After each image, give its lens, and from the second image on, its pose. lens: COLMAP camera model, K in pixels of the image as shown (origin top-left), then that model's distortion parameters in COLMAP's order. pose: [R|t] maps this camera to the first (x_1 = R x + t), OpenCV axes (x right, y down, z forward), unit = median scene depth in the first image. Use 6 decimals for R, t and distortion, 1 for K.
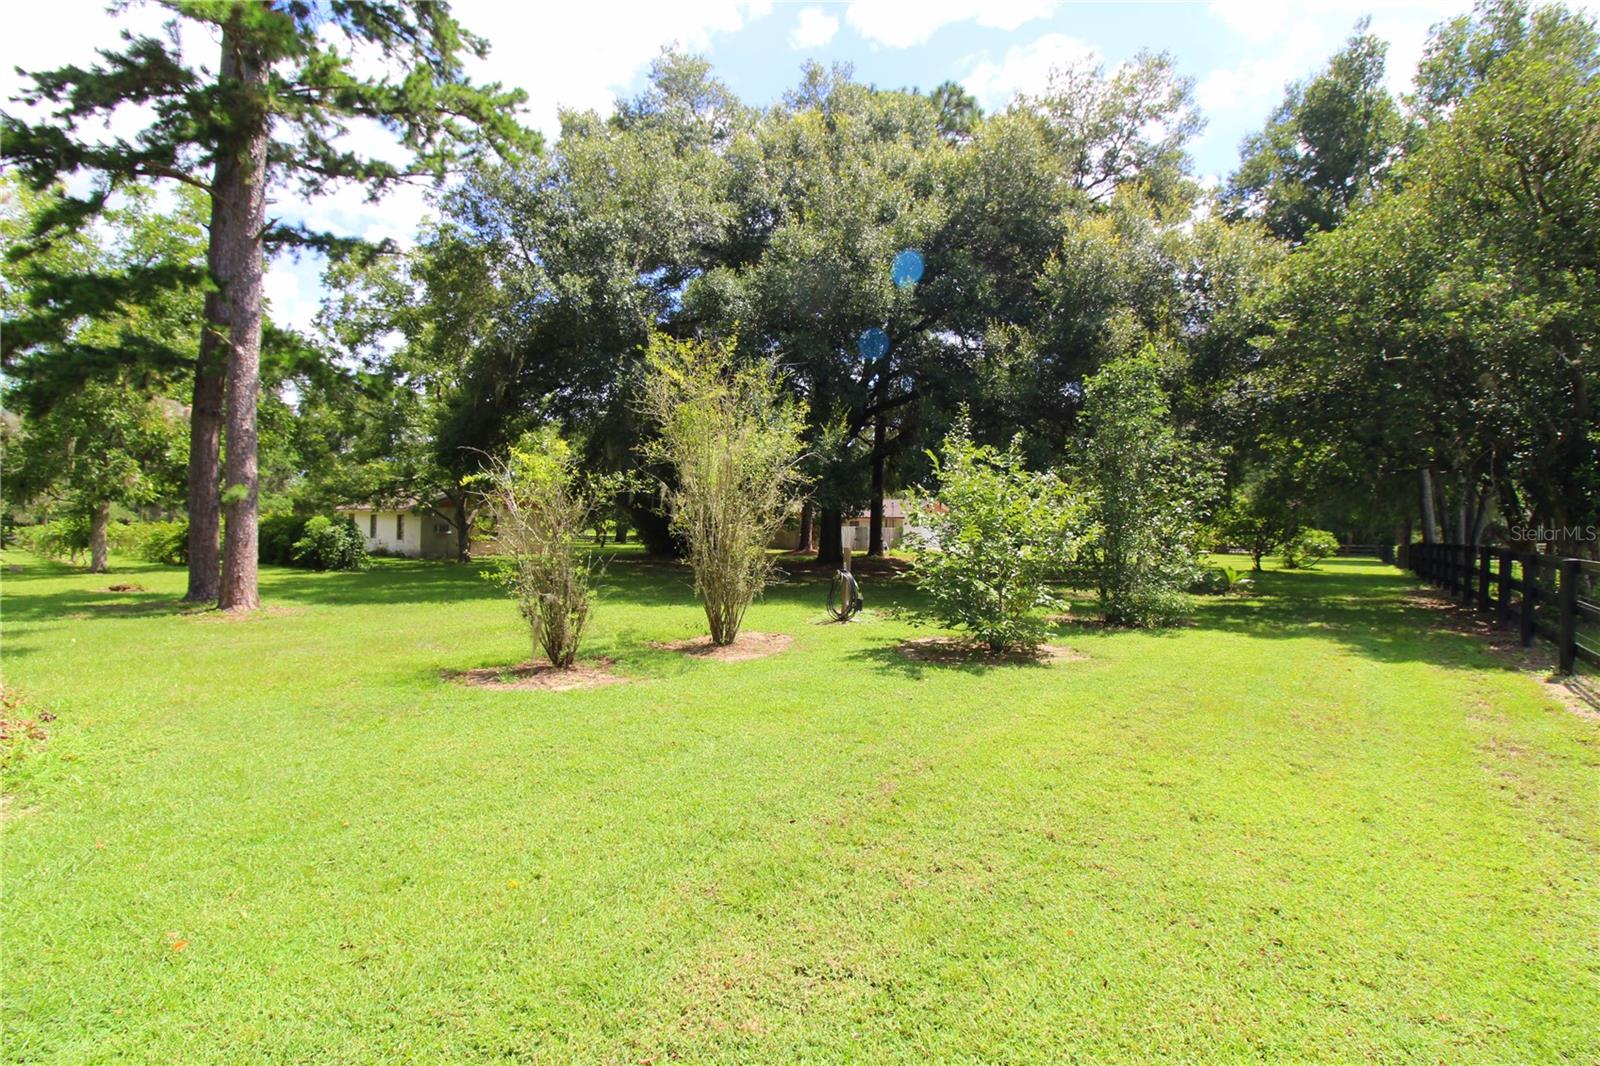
lens RADIAL K [[735.4, 0, 800.7], [0, 735.4, 516.9], [0, 0, 1]] dist [-0.004198, -0.011394]
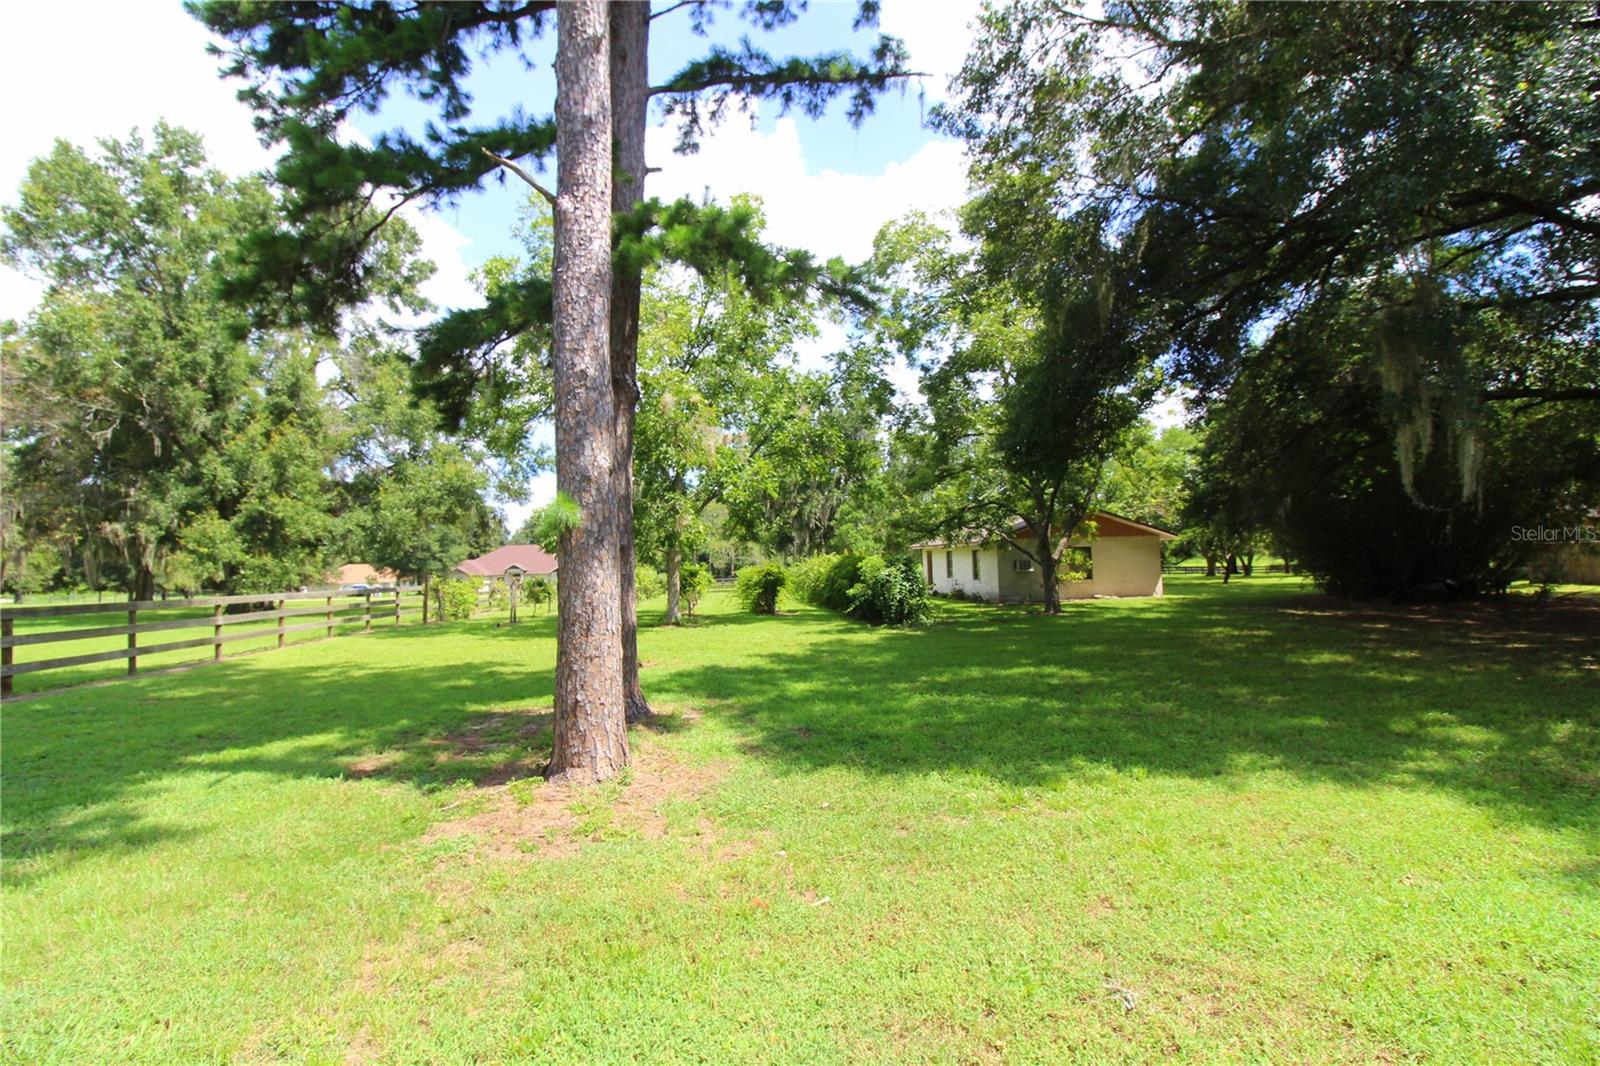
lens RADIAL K [[735.4, 0, 799.9], [0, 735.4, 519.1], [0, 0, 1]] dist [-0.004198, -0.011394]
pose [[0.729197, -0.067819, -0.680935, -0.240901], [0.040807, 0.997616, -0.055660, 0.001025], [0.683086, 0.012800, 0.730225, 0.512343]]
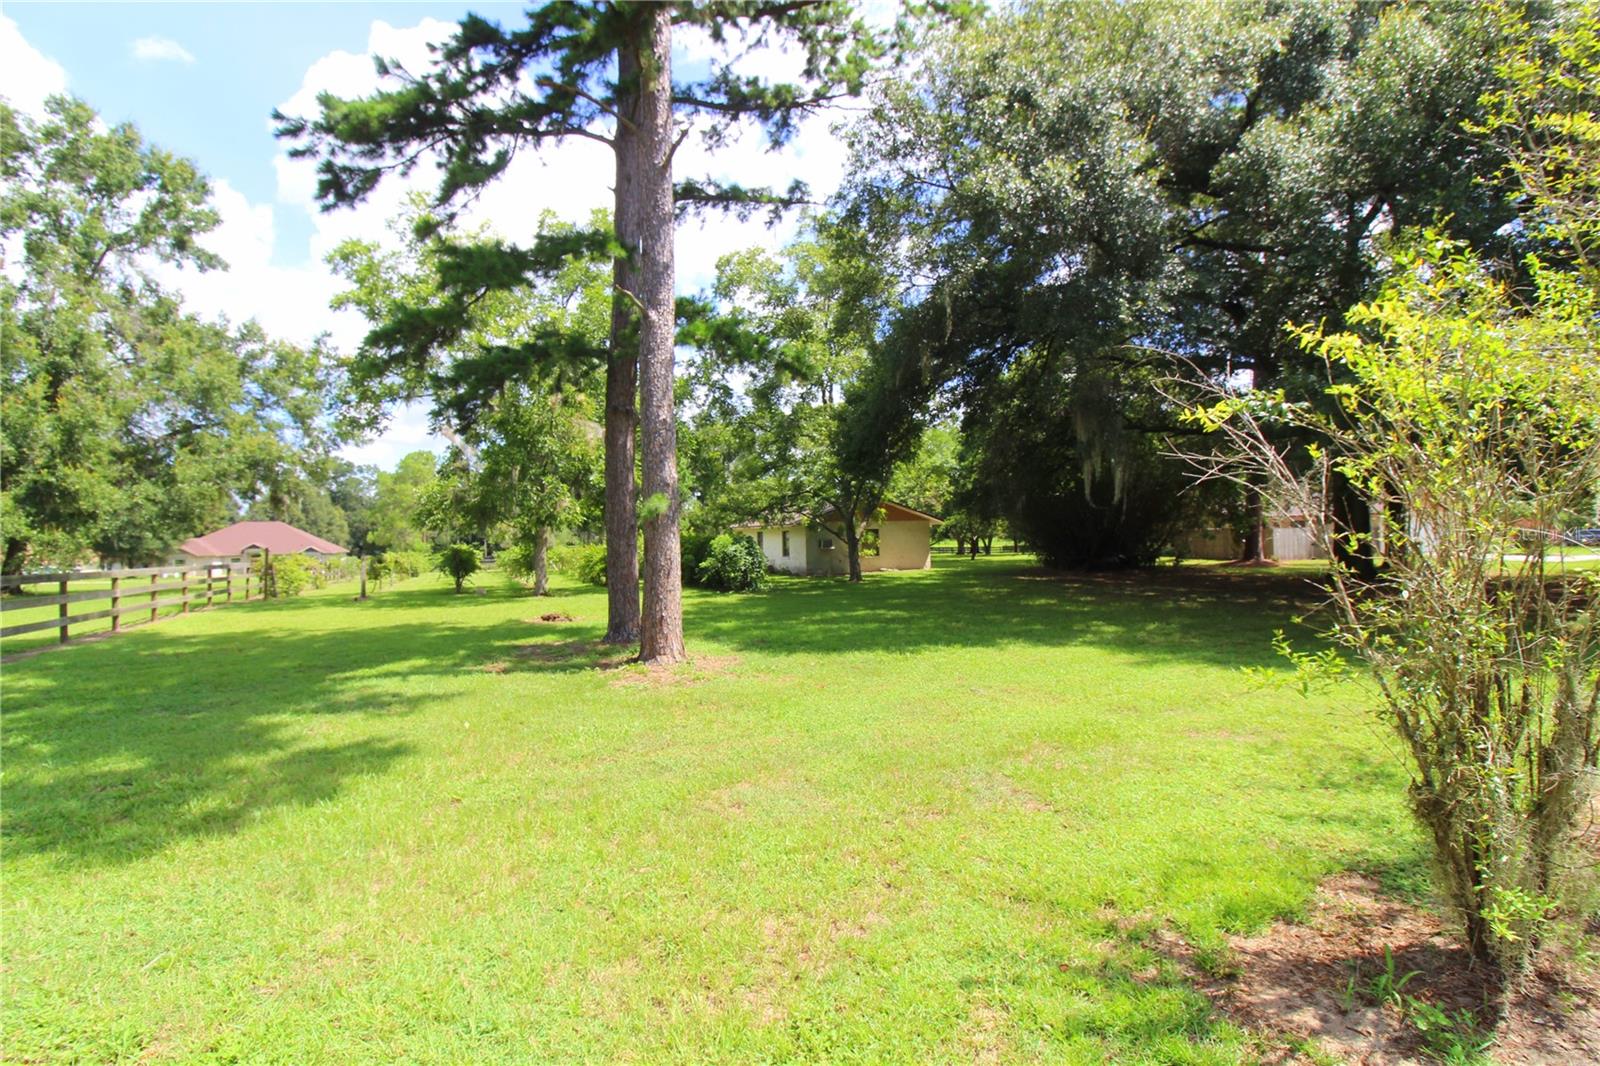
lens RADIAL K [[735.4, 0, 799.3], [0, 735.4, 518.3], [0, 0, 1]] dist [-0.004198, -0.011394]
pose [[0.899340, -0.040263, -0.435392, -0.208597], [0.035054, 0.999185, -0.019991, 0.000710], [0.435842, 0.002716, 0.900019, 0.257949]]
